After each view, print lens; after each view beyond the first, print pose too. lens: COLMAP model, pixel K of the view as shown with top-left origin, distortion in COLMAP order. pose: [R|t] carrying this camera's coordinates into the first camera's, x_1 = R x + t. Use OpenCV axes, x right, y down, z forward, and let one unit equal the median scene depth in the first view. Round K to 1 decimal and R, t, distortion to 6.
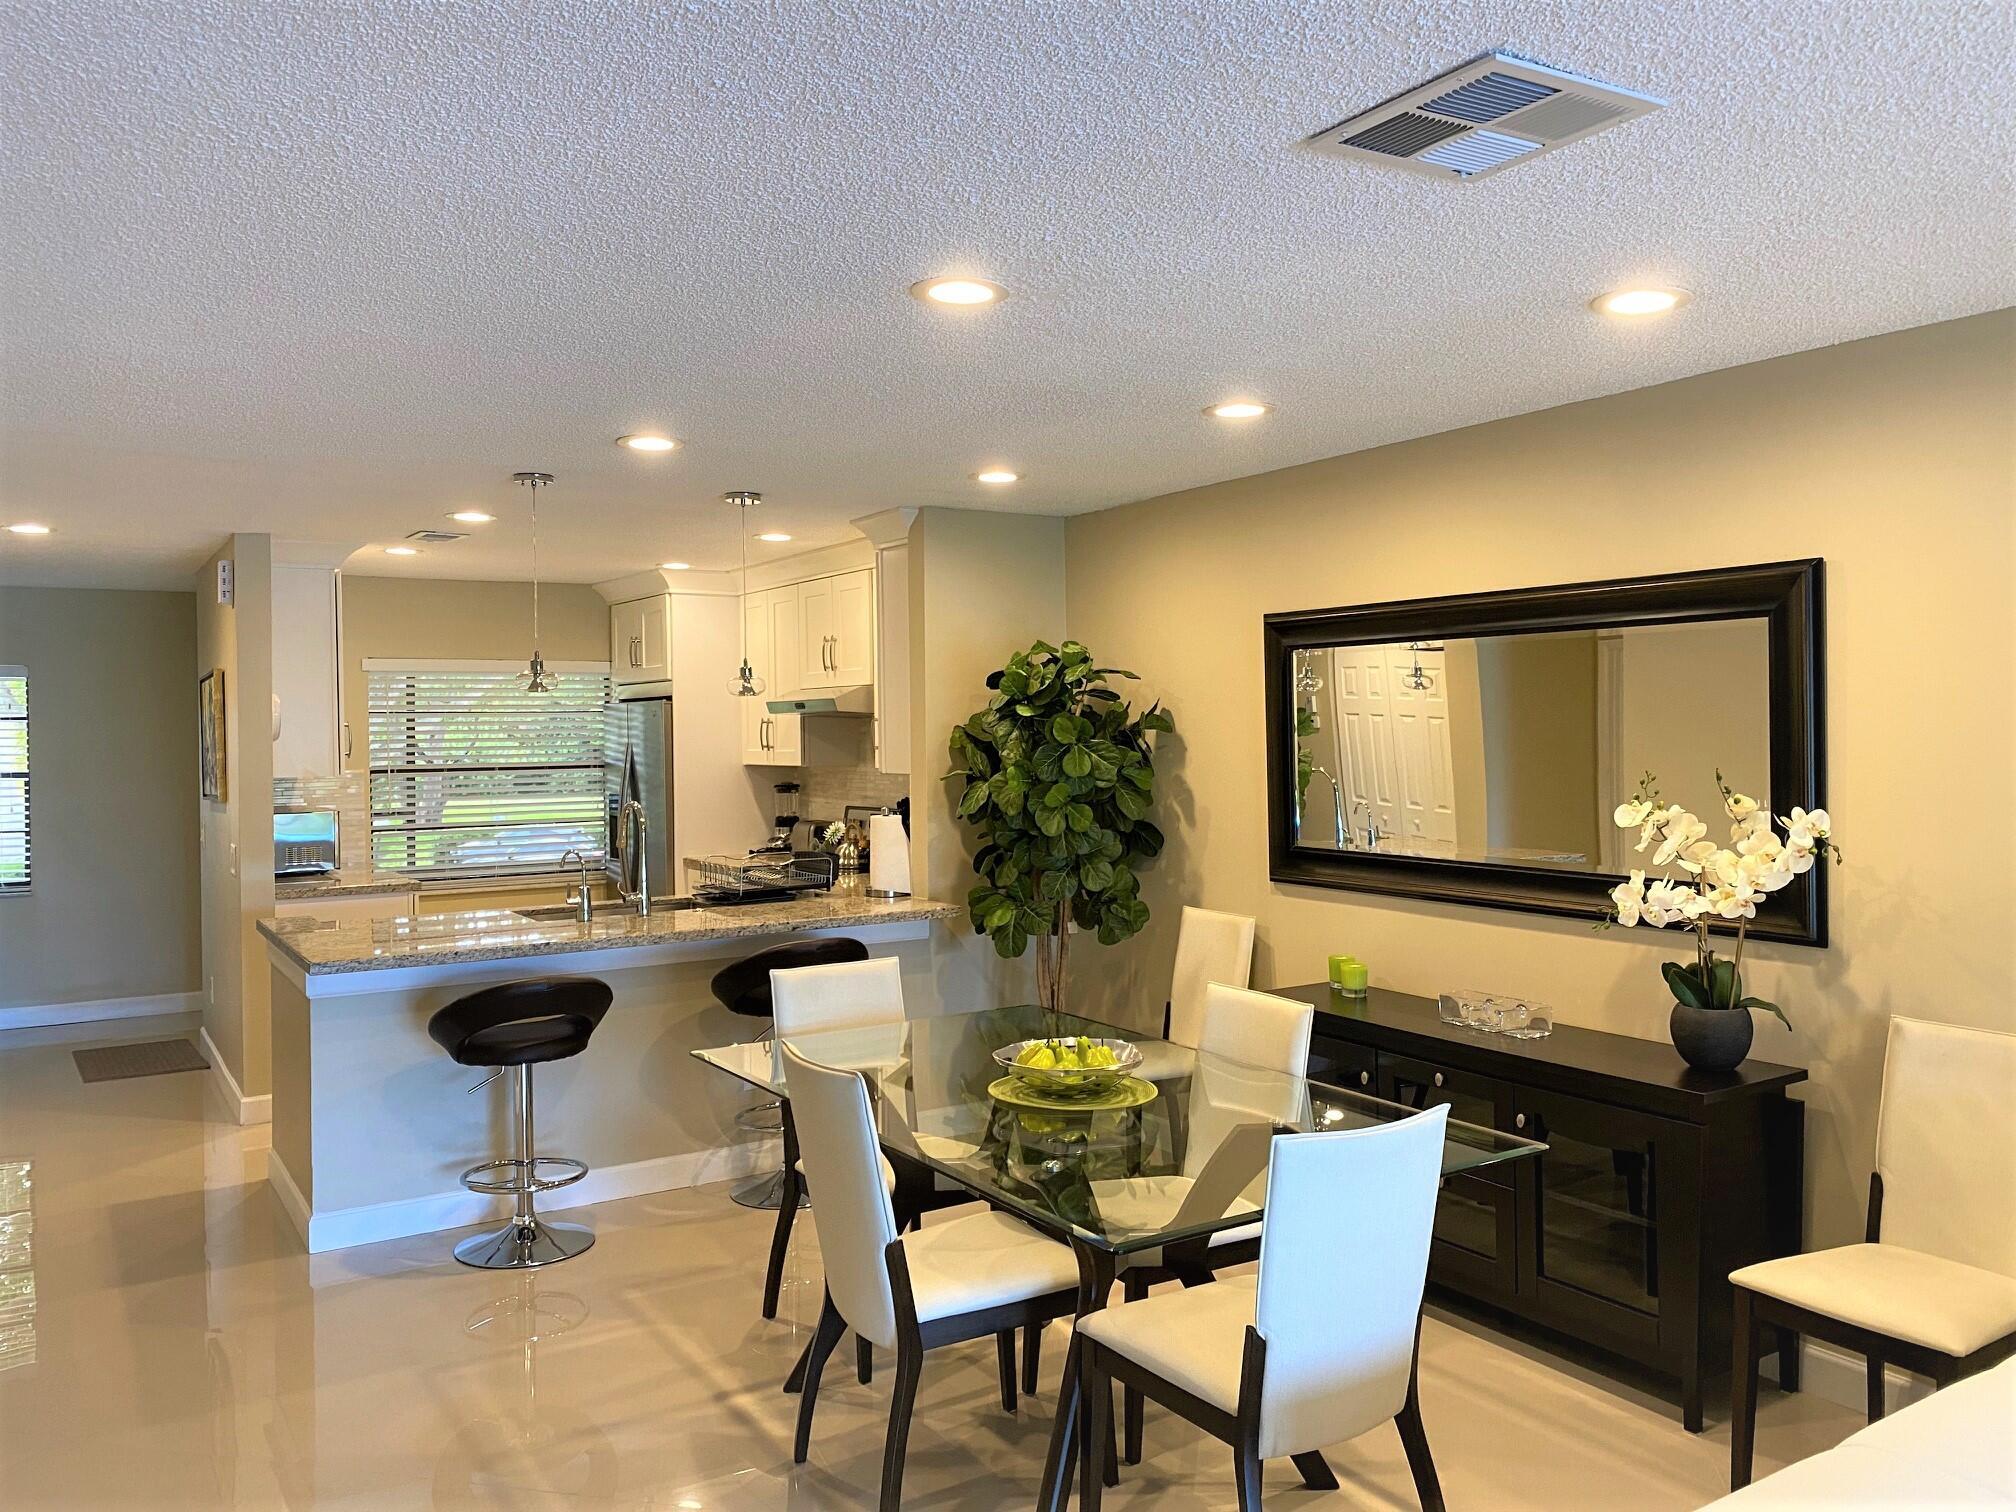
lens RADIAL K [[1541.7, 0, 1024.2], [0, 1541.7, 738.2], [0, 0, 1]] dist [0.038038, -0.057559]
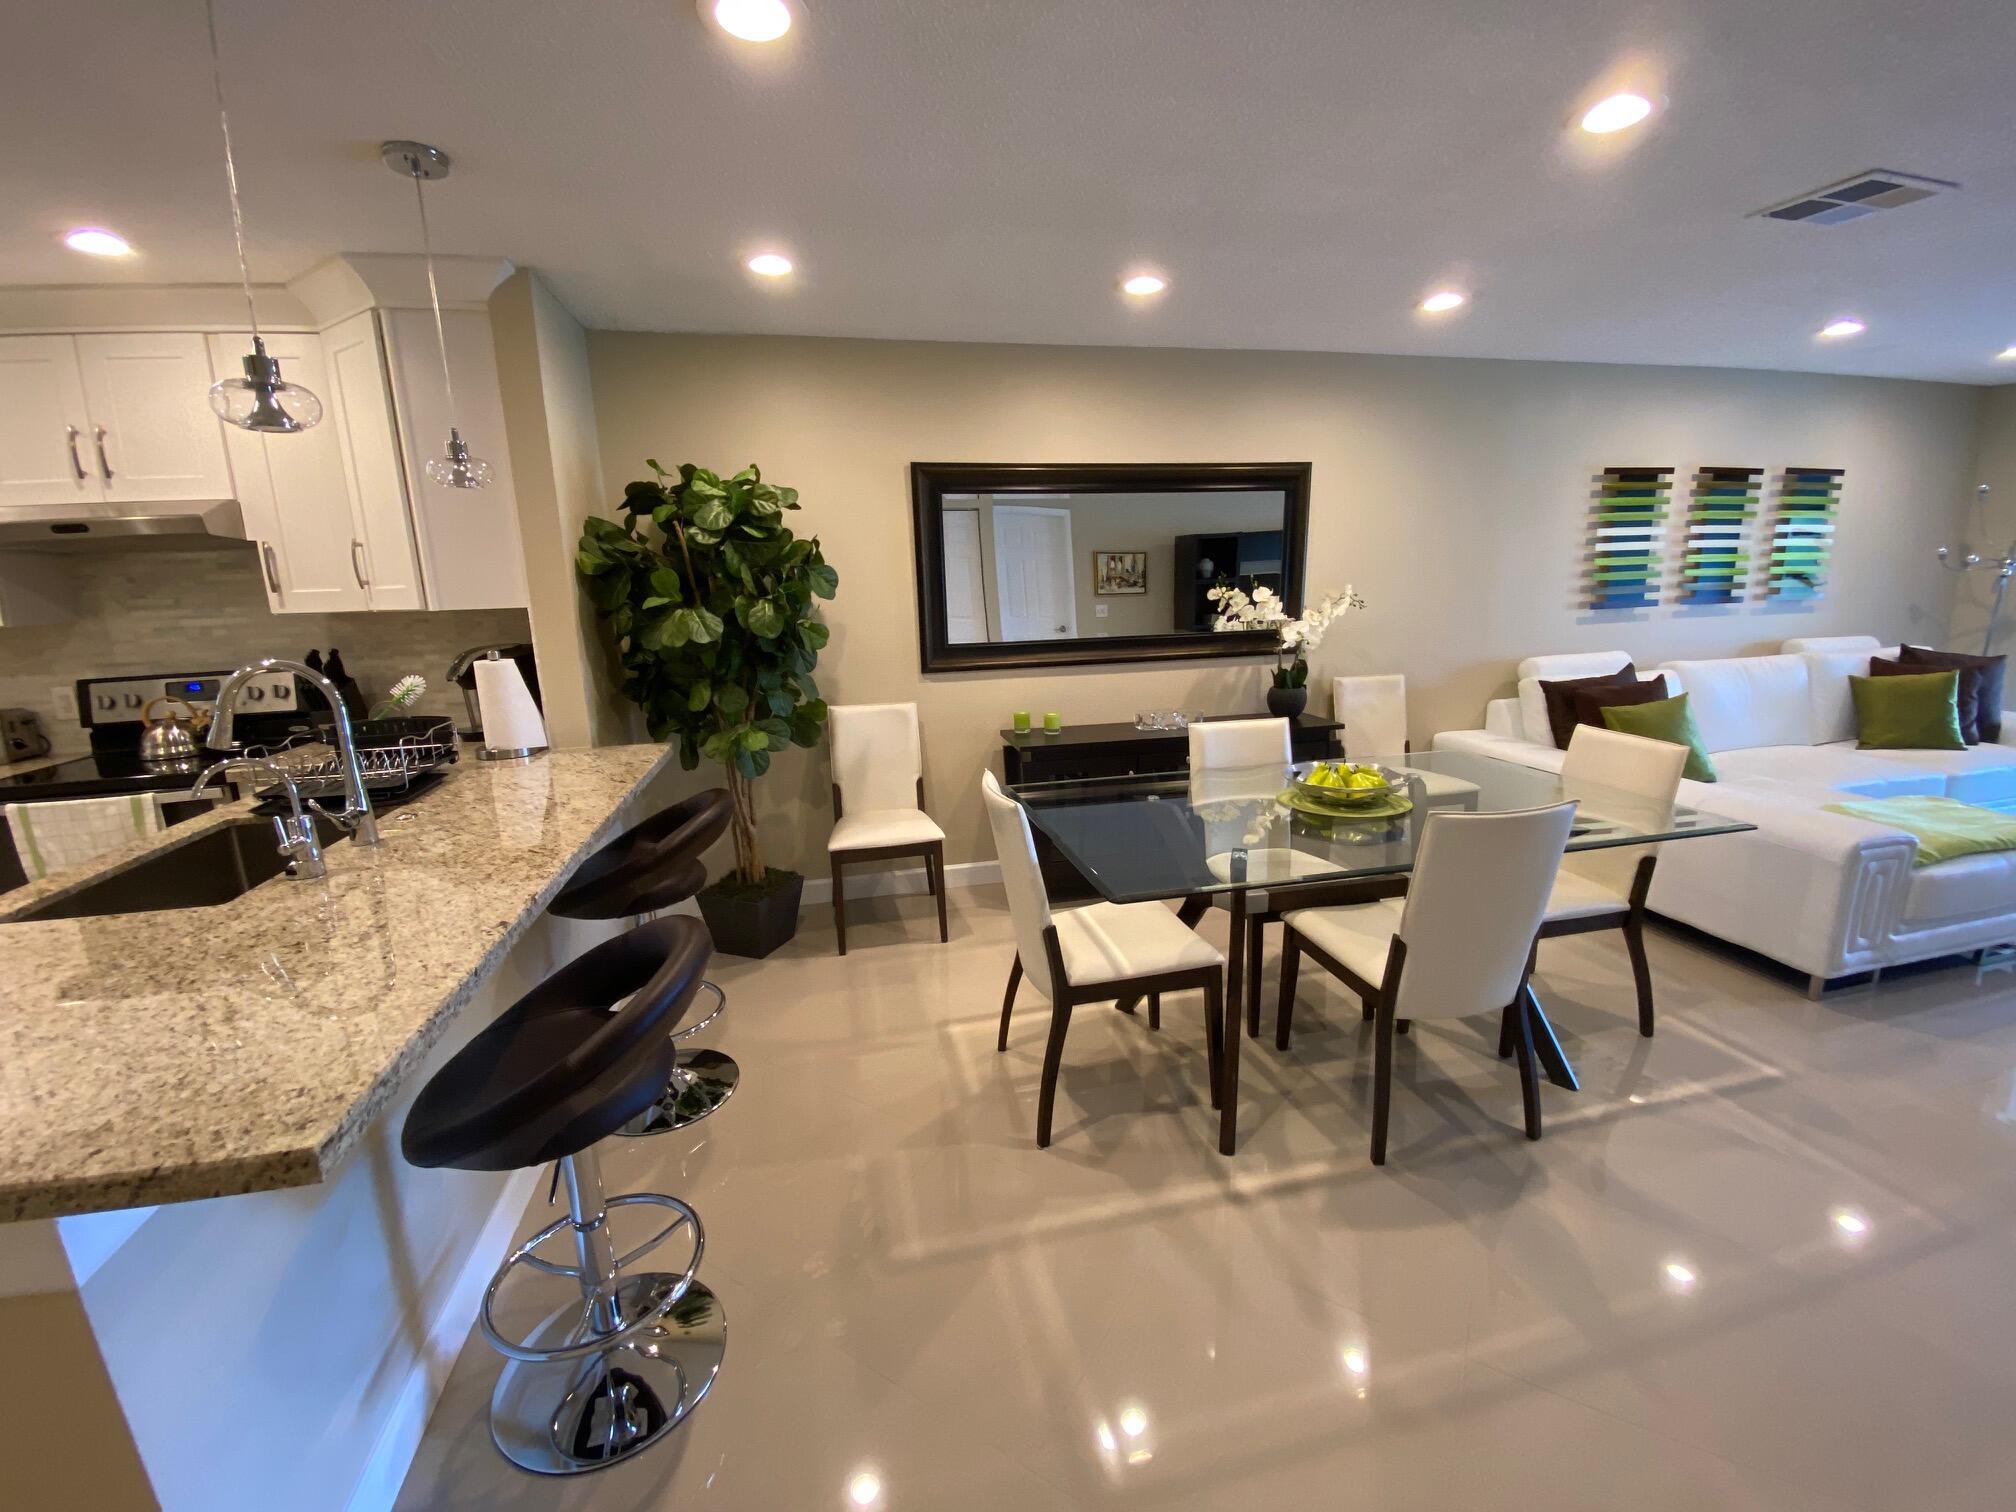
lens RADIAL K [[817.3, 0, 1006.7], [0, 817.3, 758.4], [0, 0, 1]] dist [0.010594, -0.013349]
pose [[0.336515, -0.196730, 0.920899, -0.488829], [0.030301, 0.979690, 0.198217, 0.027071], [-0.941190, -0.038799, 0.335641, 0.703275]]
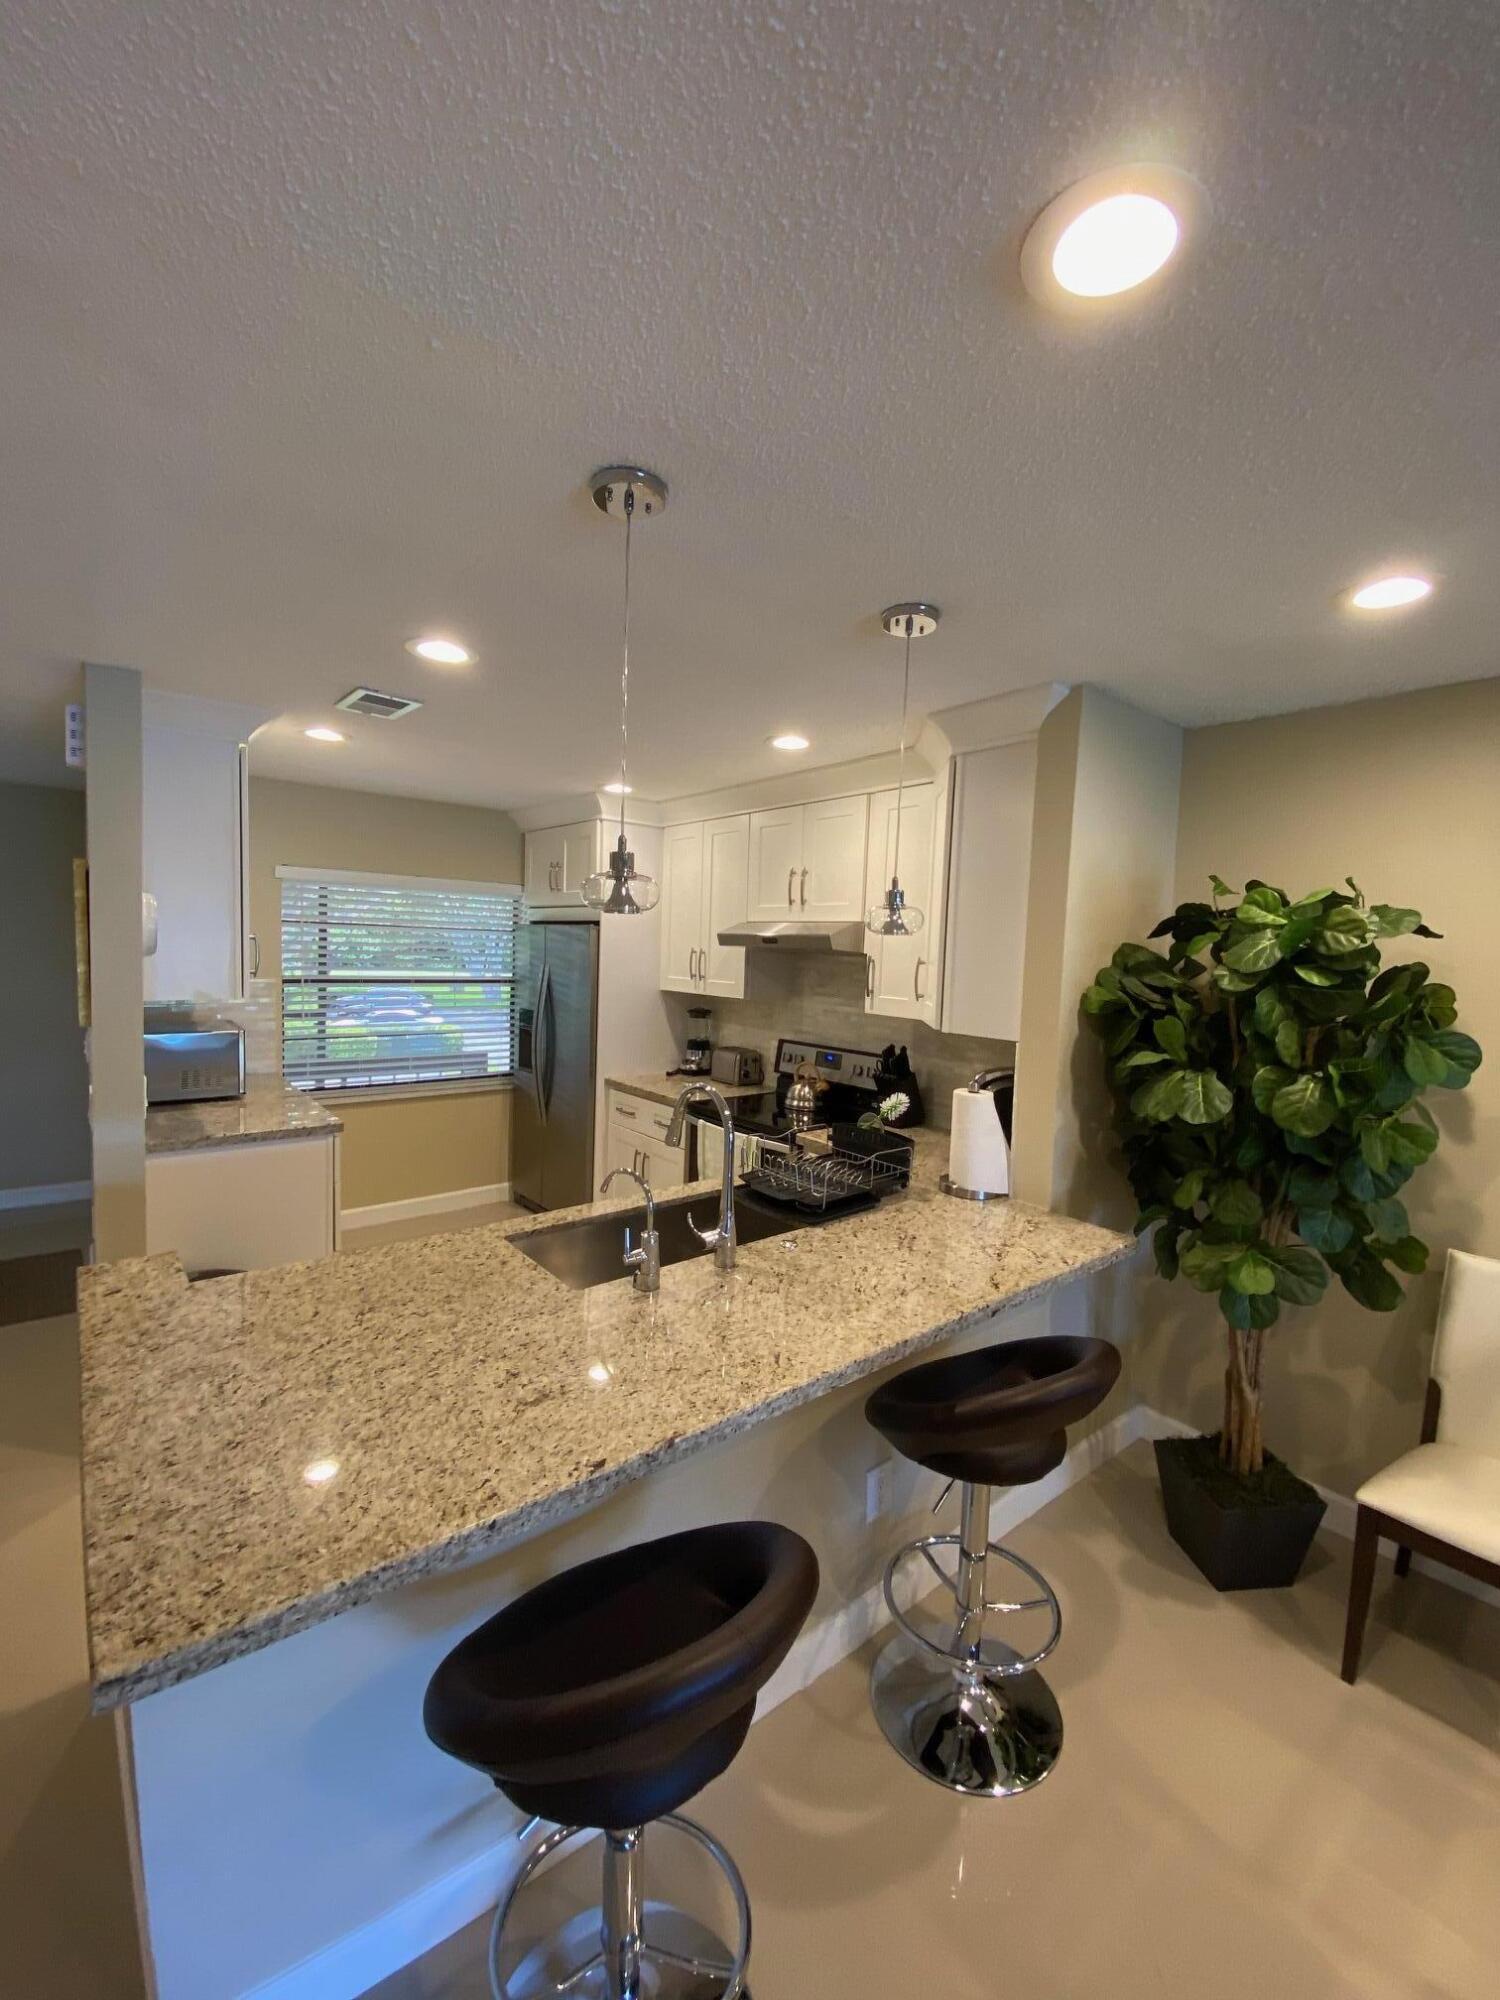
lens RADIAL K [[810.8, 0, 753.6], [0, 810.8, 997.4], [0, 0, 1]] dist [0.010594, -0.013349]
pose [[0.991539, 0.042016, 0.122824, -0.300922], [-0.049047, 0.997293, 0.054791, -0.017975], [-0.120189, -0.060351, 0.990915, 0.720471]]
